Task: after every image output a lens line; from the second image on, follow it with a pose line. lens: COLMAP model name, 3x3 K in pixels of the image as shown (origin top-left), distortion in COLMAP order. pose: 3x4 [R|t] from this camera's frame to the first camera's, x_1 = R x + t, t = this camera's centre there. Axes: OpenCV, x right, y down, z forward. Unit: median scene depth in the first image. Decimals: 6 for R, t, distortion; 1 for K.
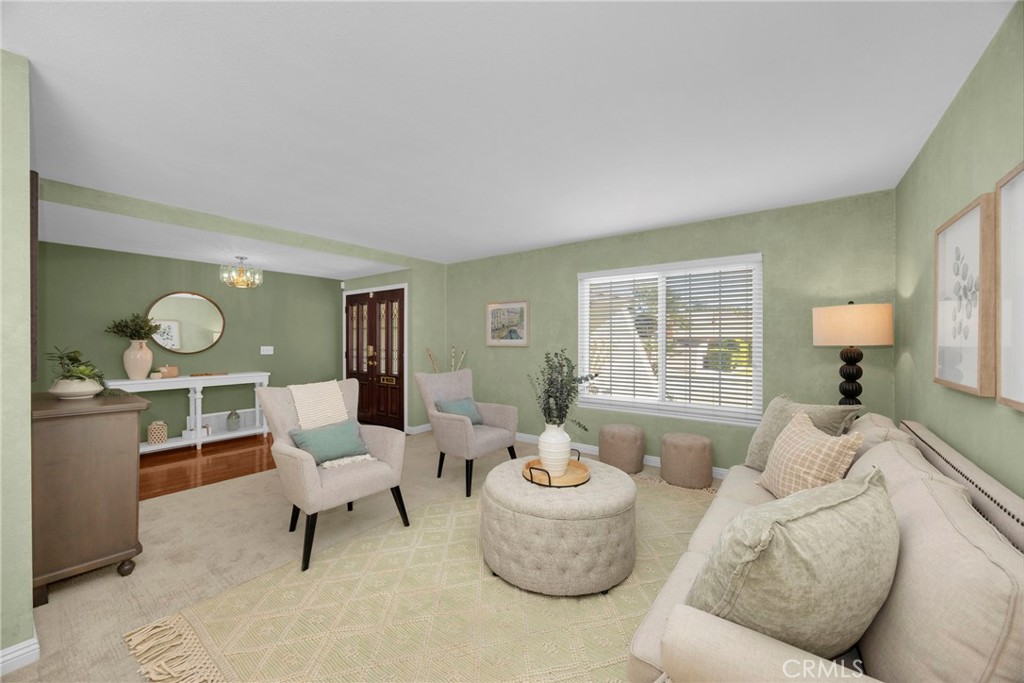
lens RADIAL K [[386.6, 0, 504.3], [0, 386.6, 343.4], [0, 0, 1]] dist [-0.002567, -0.000171]
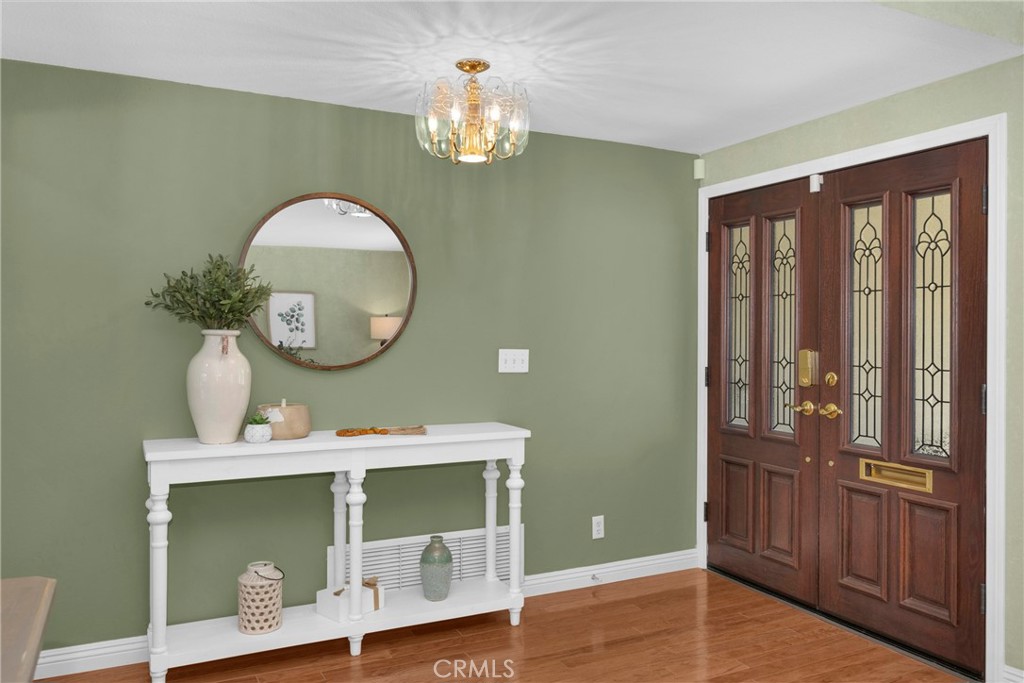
lens RADIAL K [[771.1, 0, 514.5], [0, 771.1, 337.2], [0, 0, 1]] dist [-0.013186, -0.002253]
pose [[0.902185, 0.006718, -0.431297, -0.348263], [-0.008121, 0.999966, -0.001410, -0.002178], [0.431273, 0.004774, 0.902209, 0.416492]]
